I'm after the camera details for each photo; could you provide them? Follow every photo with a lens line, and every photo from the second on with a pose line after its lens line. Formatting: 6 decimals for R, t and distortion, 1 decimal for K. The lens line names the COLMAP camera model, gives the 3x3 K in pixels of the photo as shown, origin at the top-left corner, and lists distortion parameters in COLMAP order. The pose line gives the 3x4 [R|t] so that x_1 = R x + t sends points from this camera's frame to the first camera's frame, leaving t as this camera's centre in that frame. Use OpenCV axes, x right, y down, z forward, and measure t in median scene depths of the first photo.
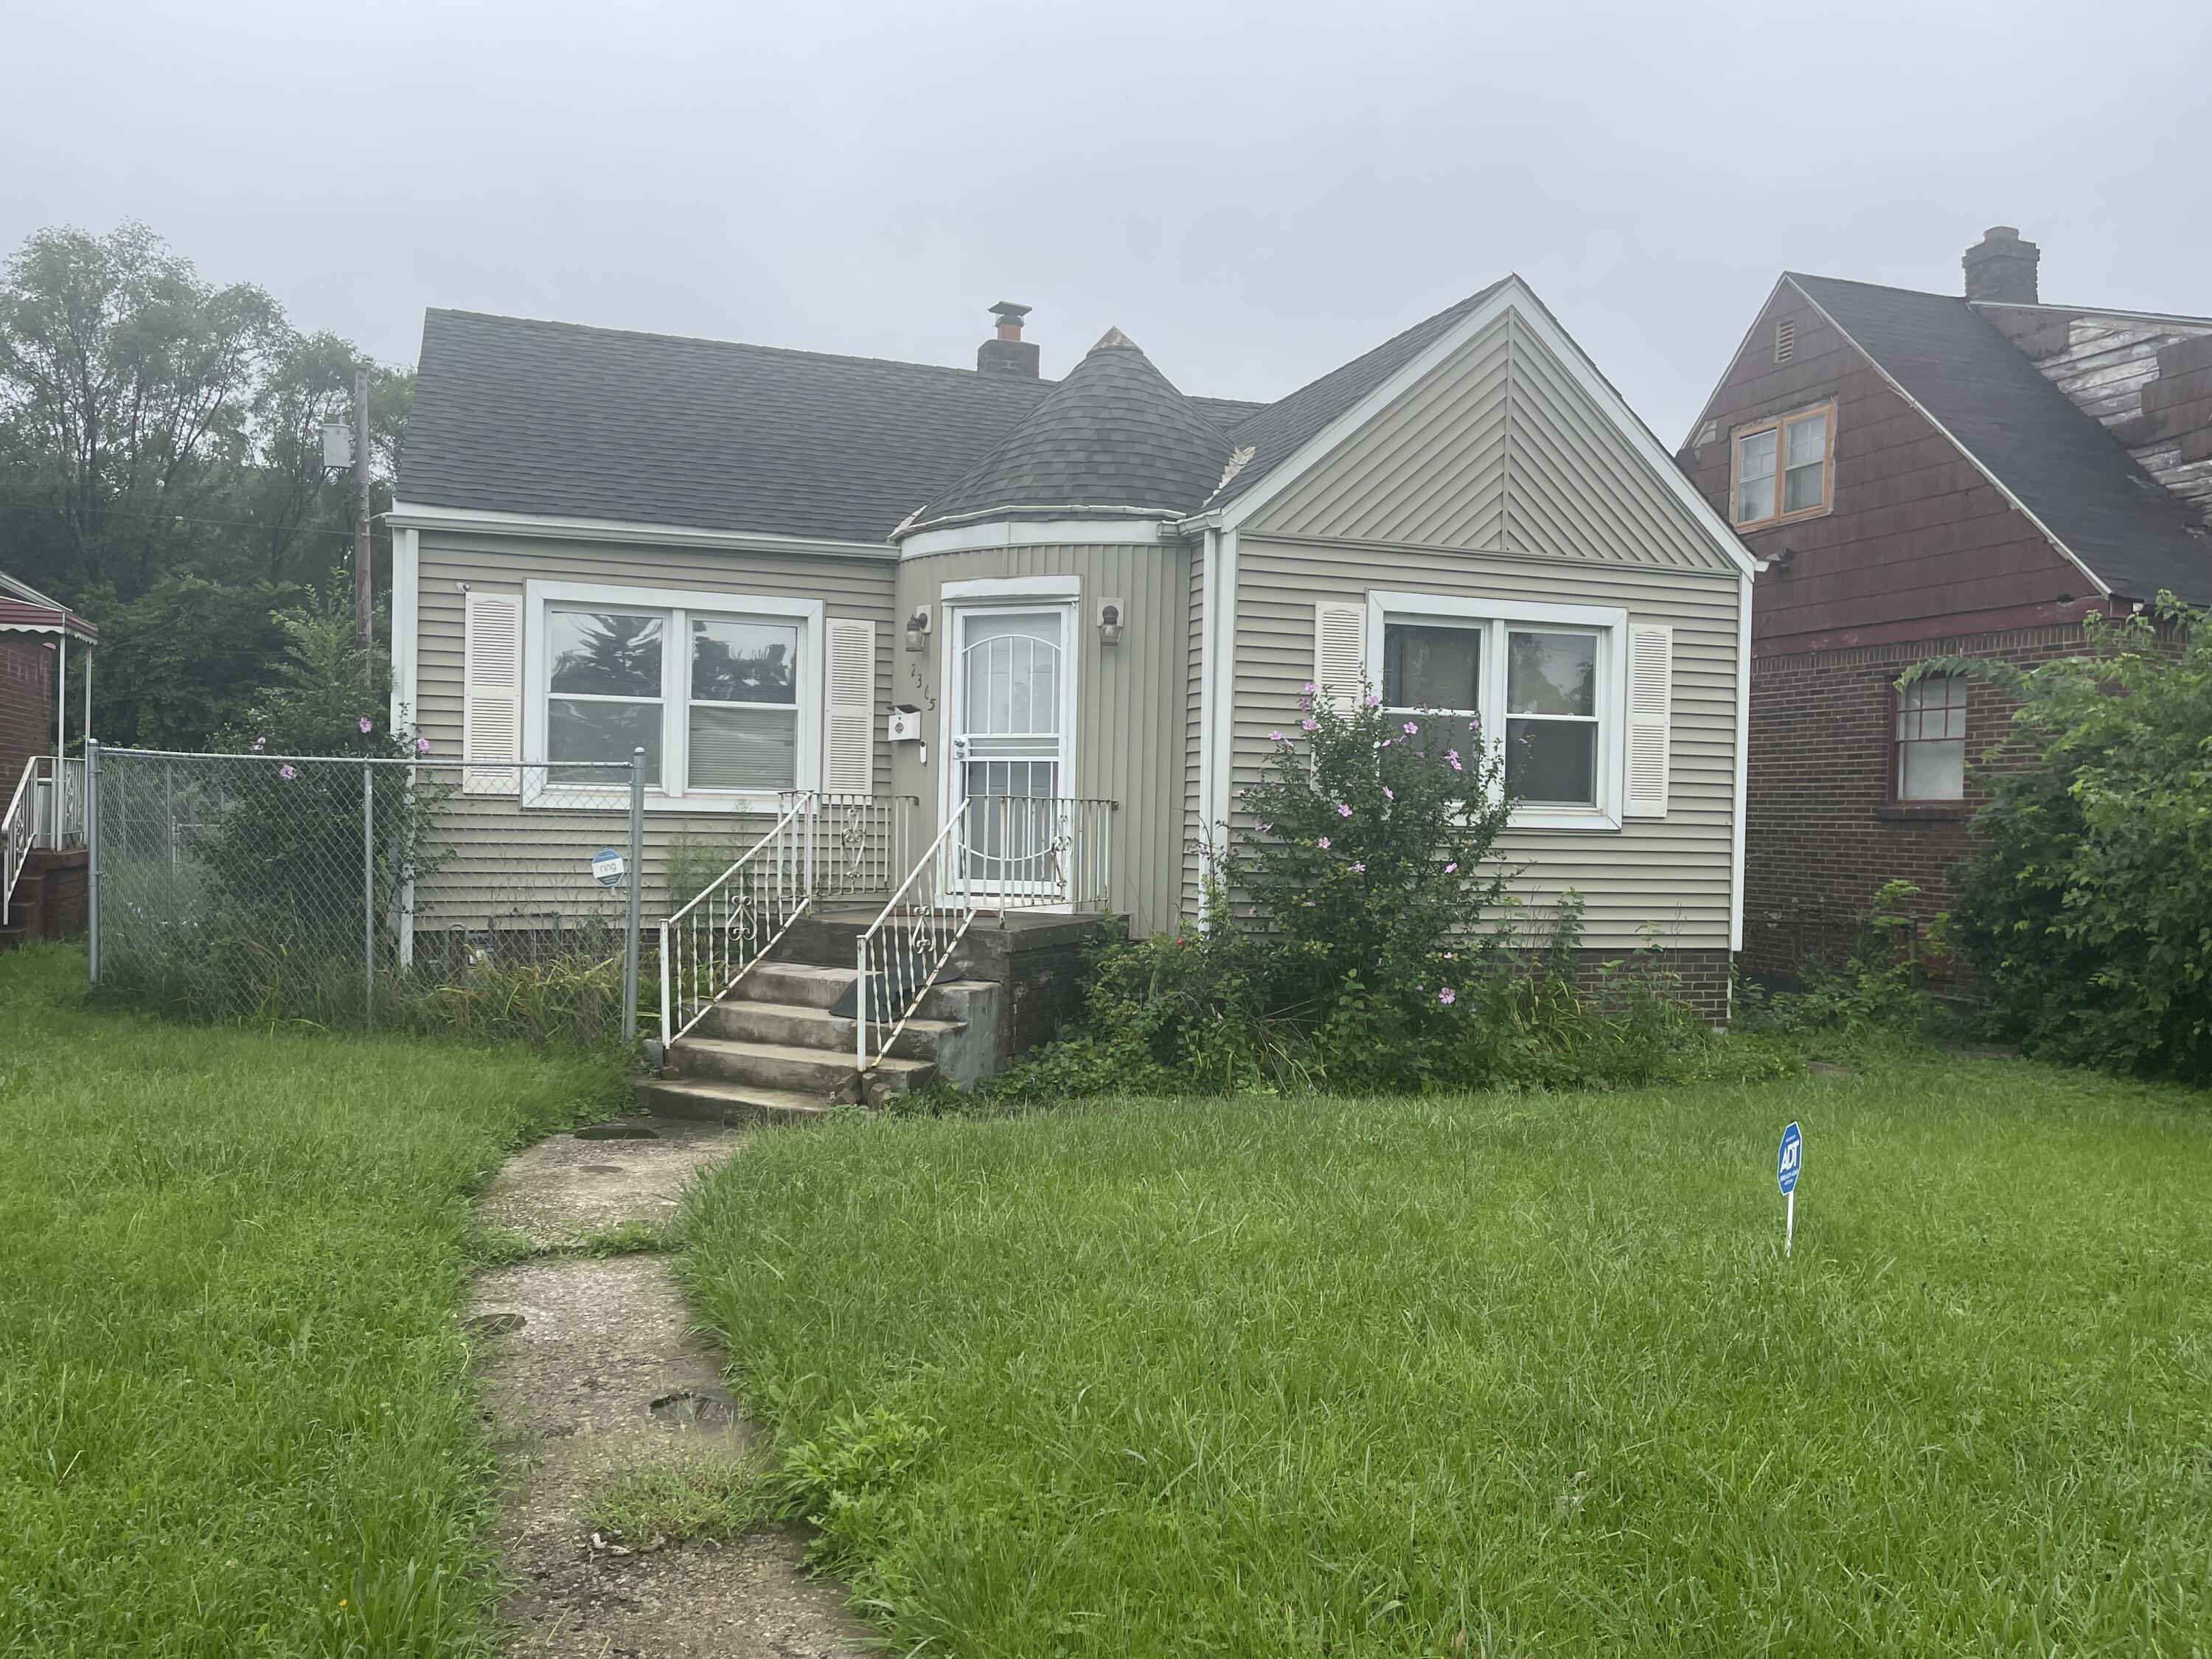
lens RADIAL K [[1661.0, 0, 1098.2], [0, 1661.0, 827.8], [0, 0, 1]] dist [0.033041, -0.046080]
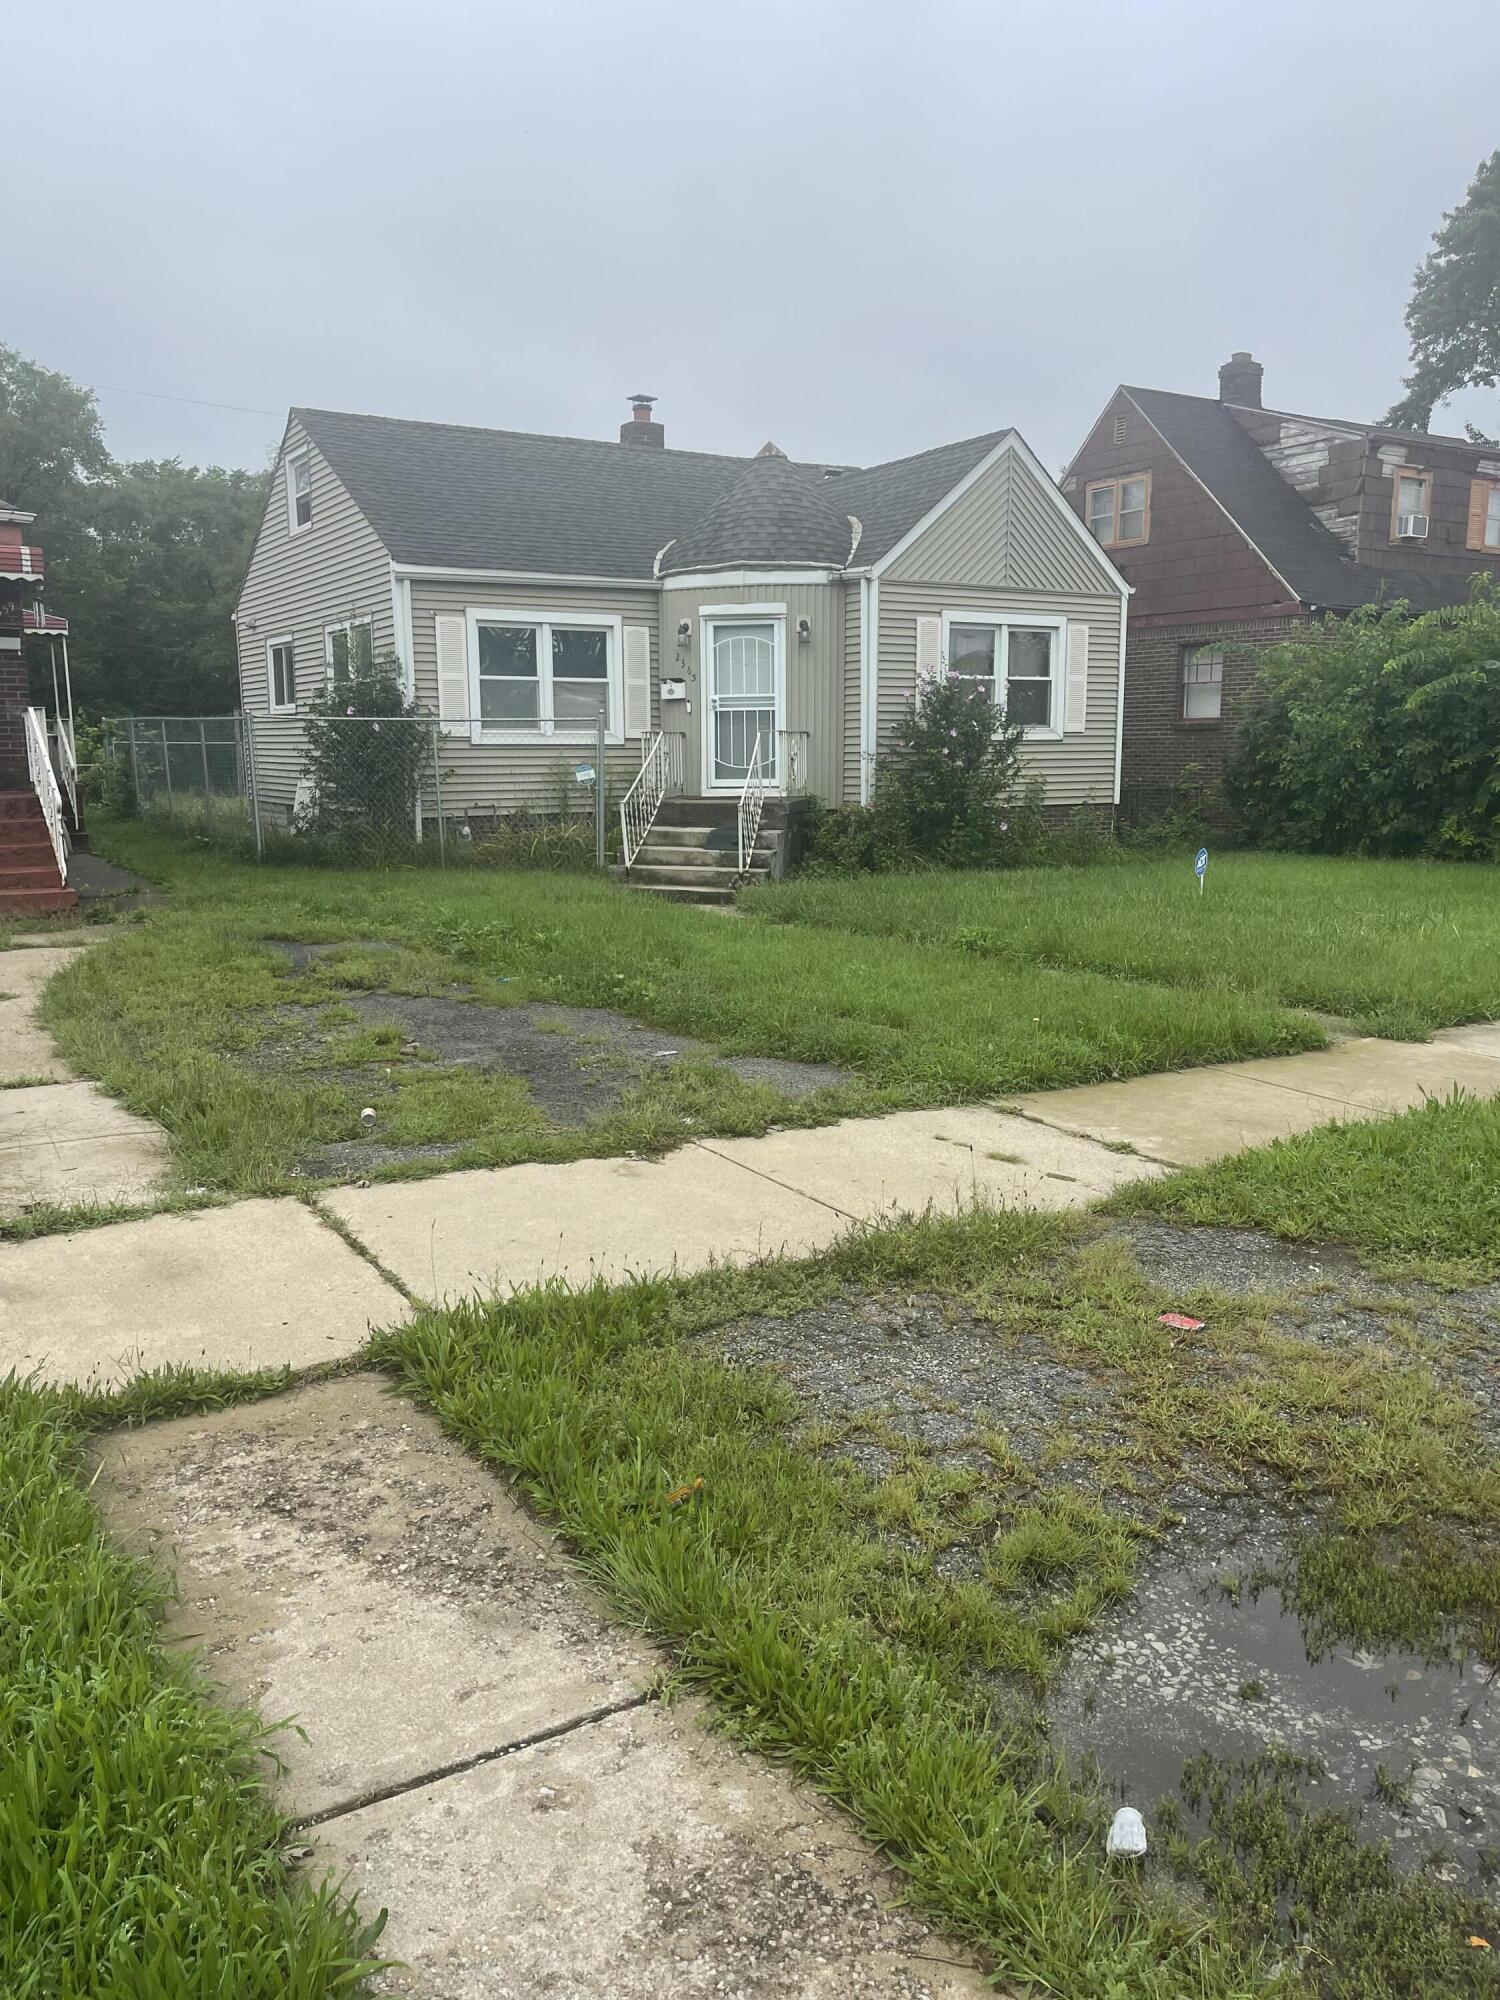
lens RADIAL K [[1501.8, 0, 748.8], [0, 1501.8, 1011.4], [0, 0, 1]] dist [0.033041, -0.046080]
pose [[0.974848, -0.066461, 0.212732, -0.406117], [0.029581, 0.984642, 0.172060, 0.000279], [-0.220900, -0.161440, 0.961842, -0.587718]]
